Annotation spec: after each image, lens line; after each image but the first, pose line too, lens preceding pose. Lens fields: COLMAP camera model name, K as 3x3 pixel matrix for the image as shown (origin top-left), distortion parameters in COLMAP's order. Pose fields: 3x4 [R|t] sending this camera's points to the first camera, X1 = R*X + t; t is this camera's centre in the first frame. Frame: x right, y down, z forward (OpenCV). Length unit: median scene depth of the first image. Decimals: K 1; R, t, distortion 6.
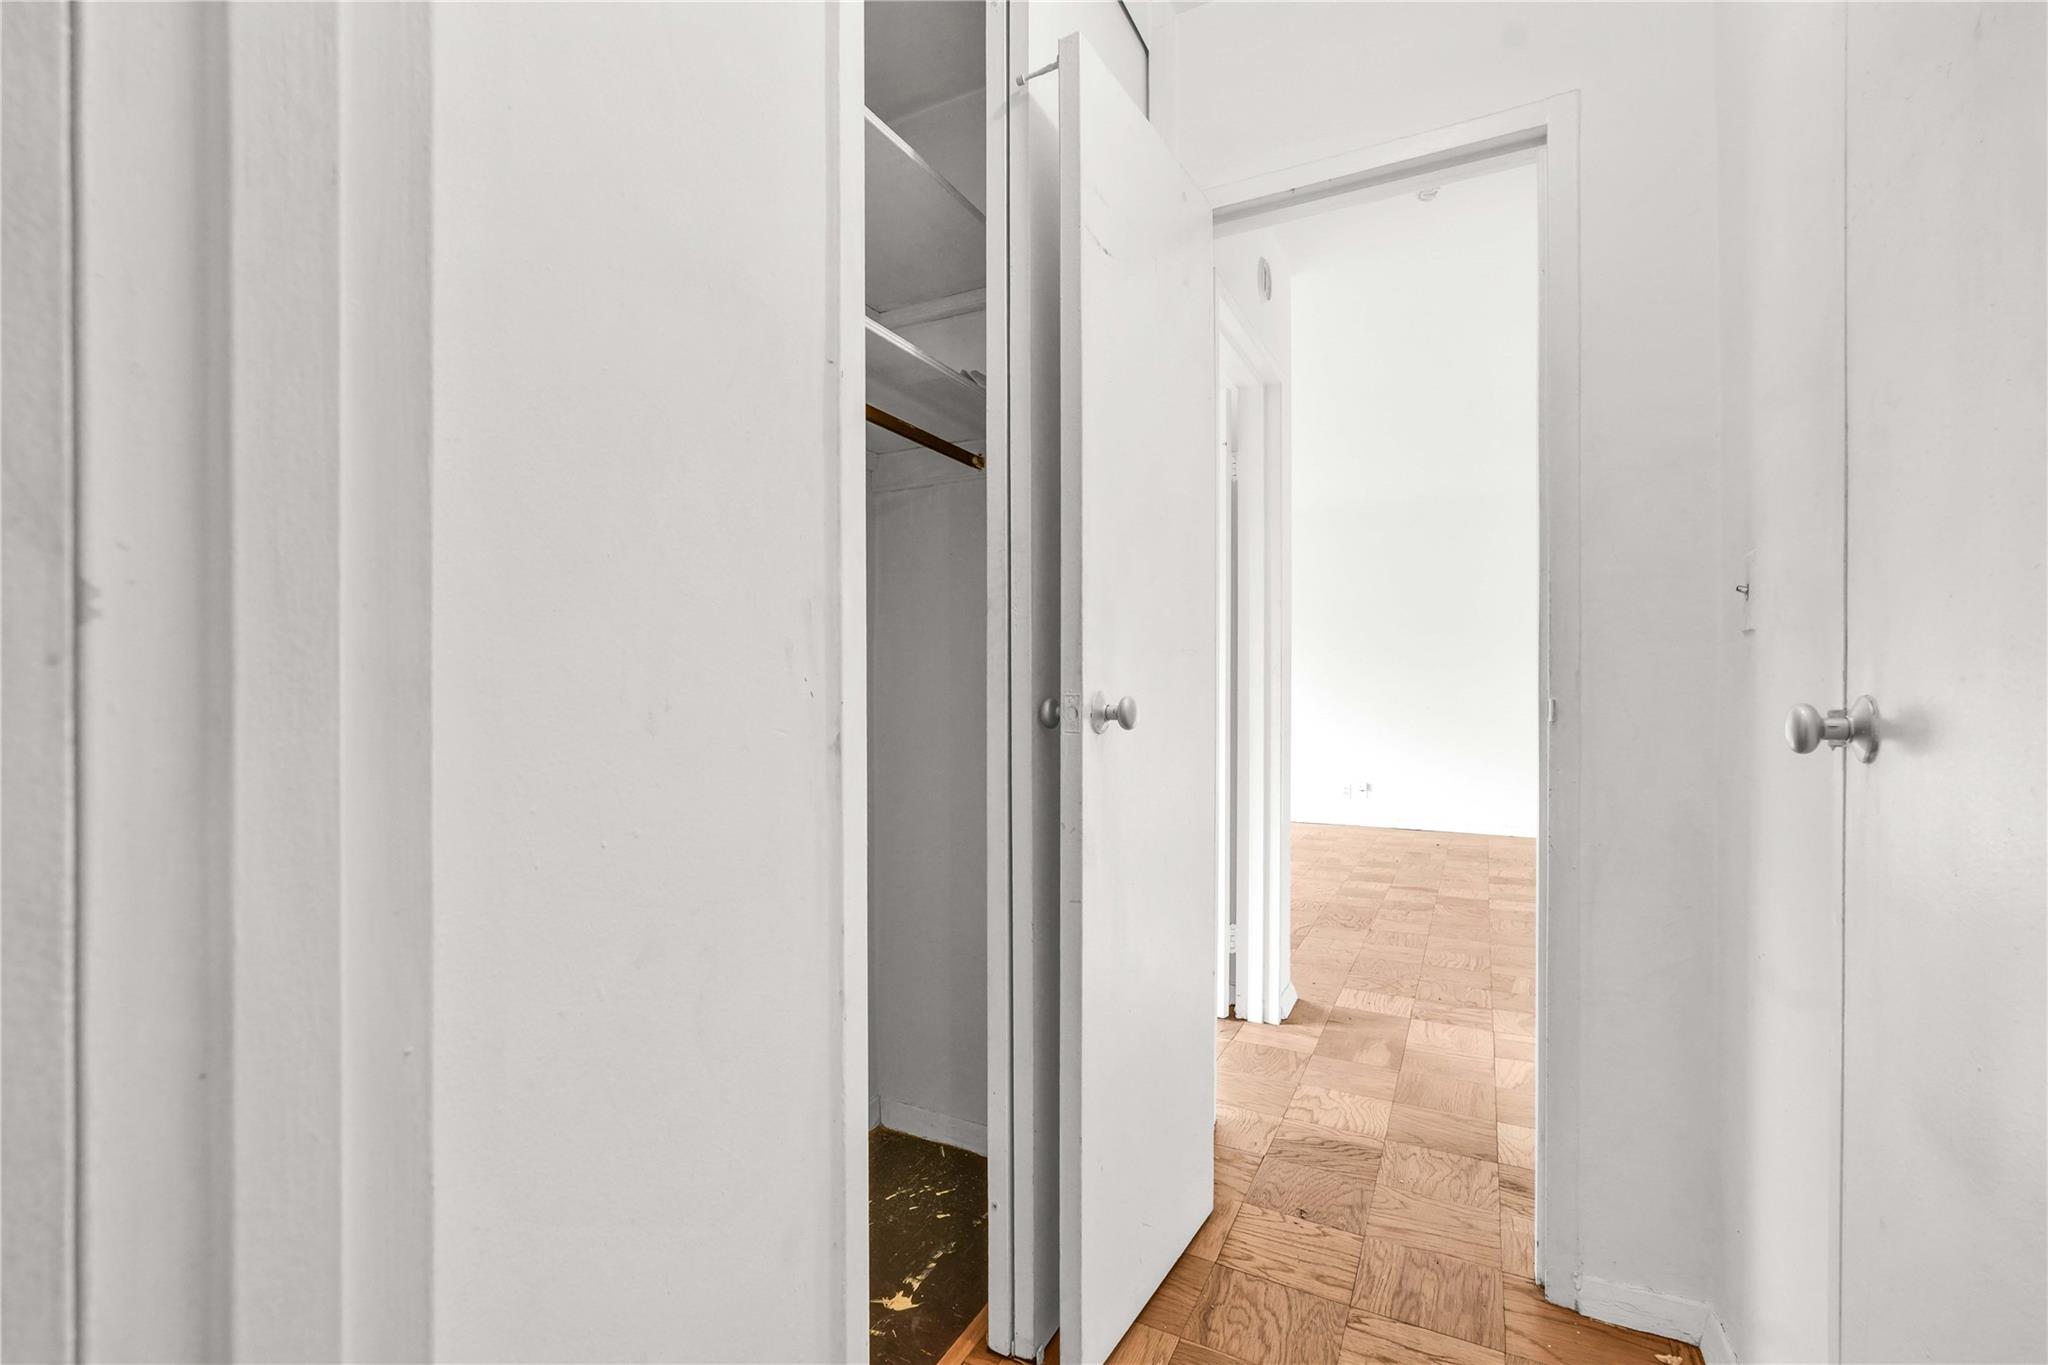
lens RADIAL K [[992.2, 0, 1024.0], [0, 992.2, 682.5], [0, 0, 1]] dist [-0.014321, 0.007830]
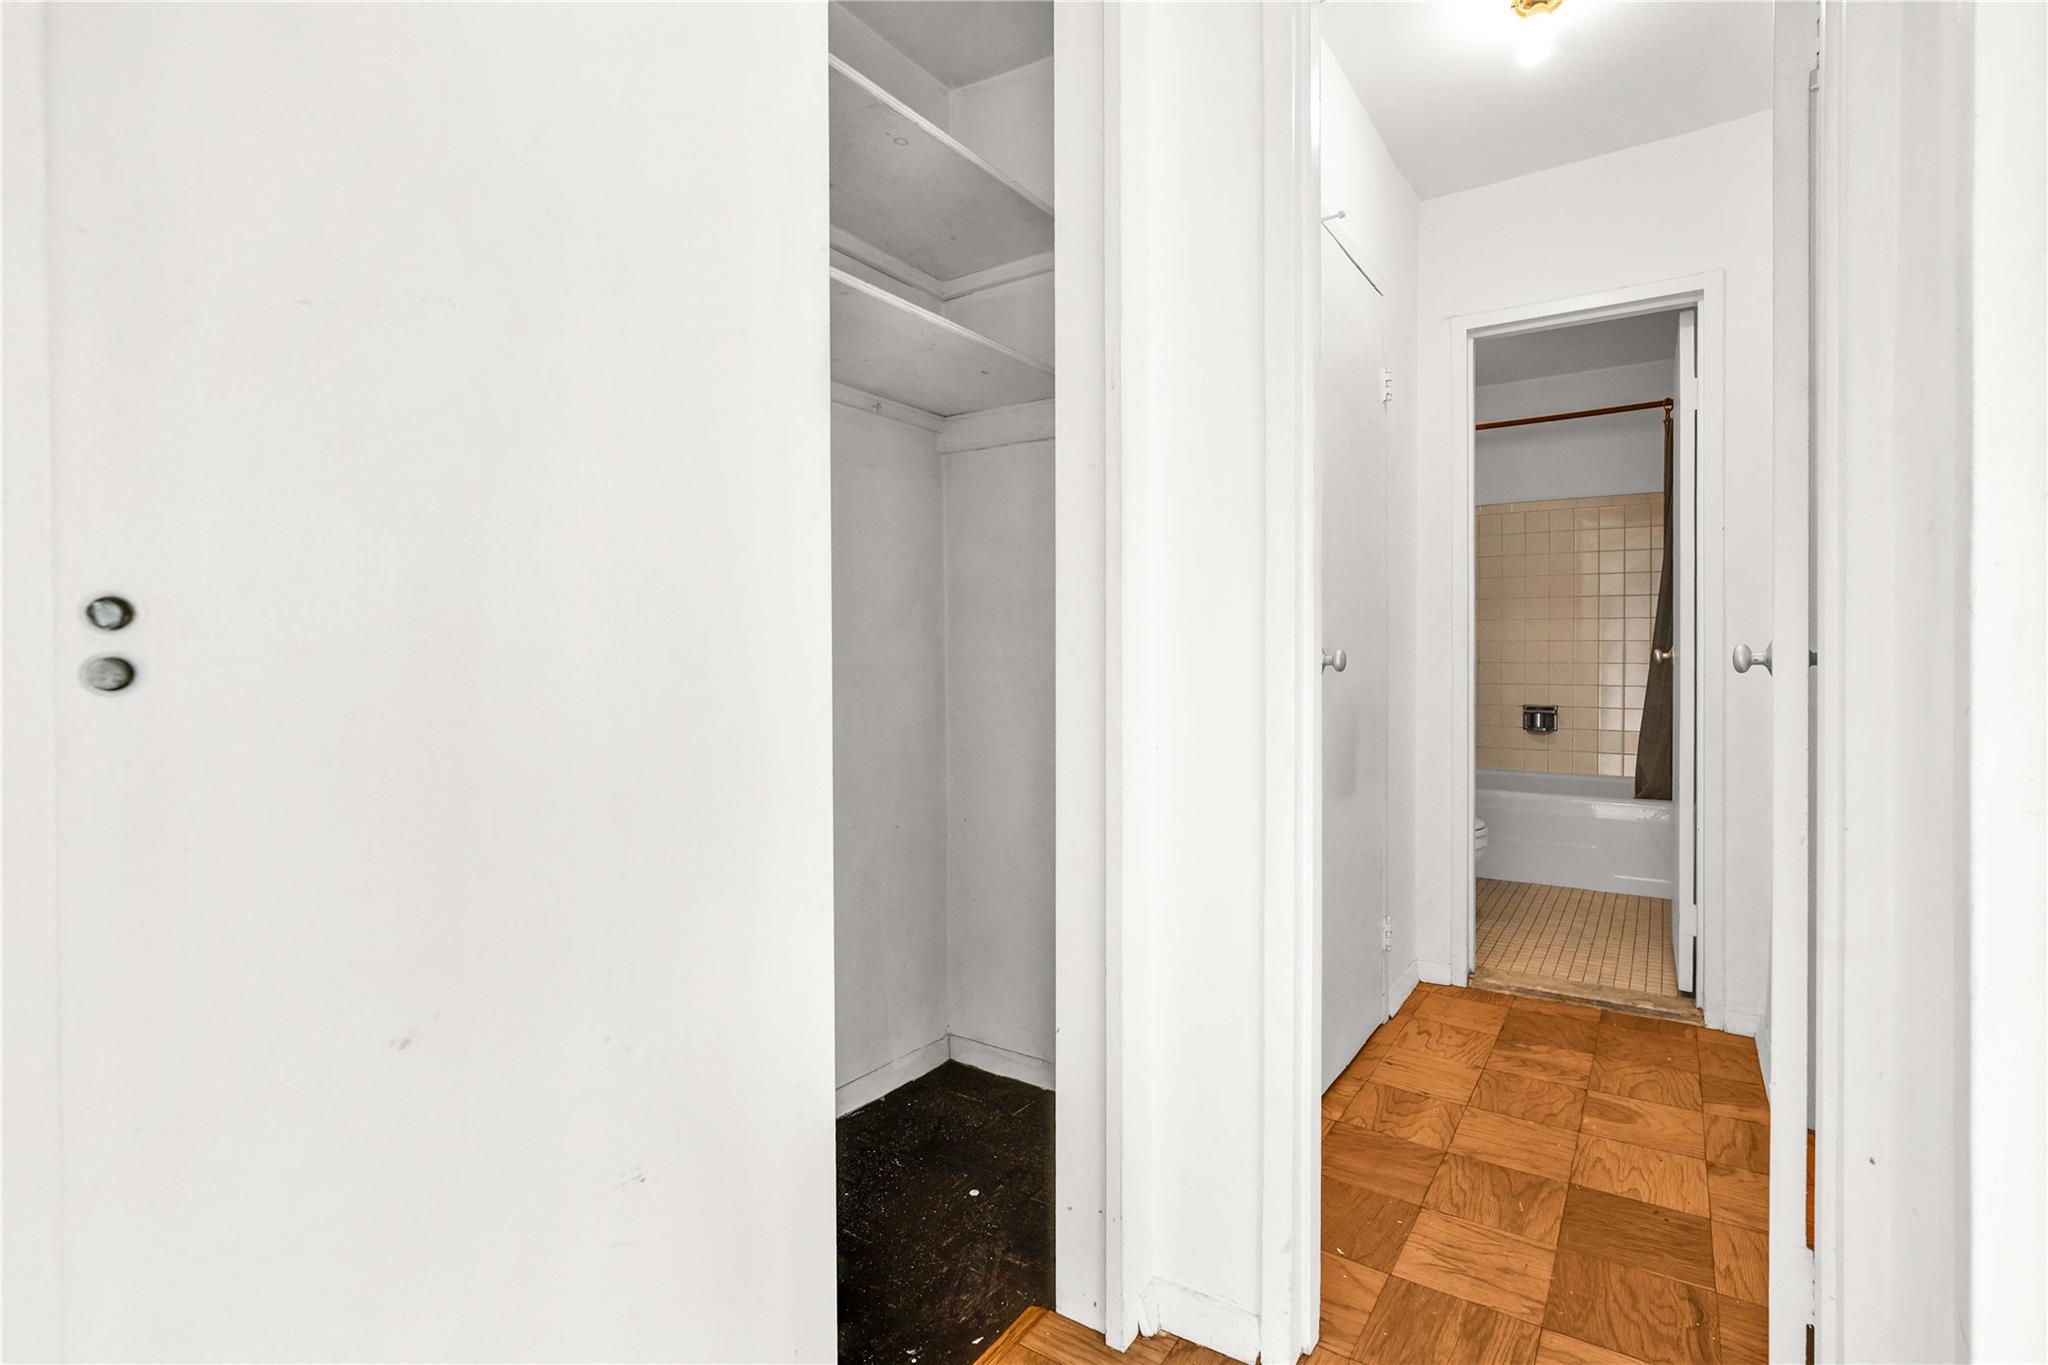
lens RADIAL K [[992.2, 0, 1024.0], [0, 992.2, 682.5], [0, 0, 1]] dist [-0.014321, 0.007830]
pose [[-0.988000, -0.001177, 0.154453, 0.688903], [0.000132, 0.999964, 0.008462, 0.012790], [-0.154457, 0.008381, -0.987964, 2.045037]]
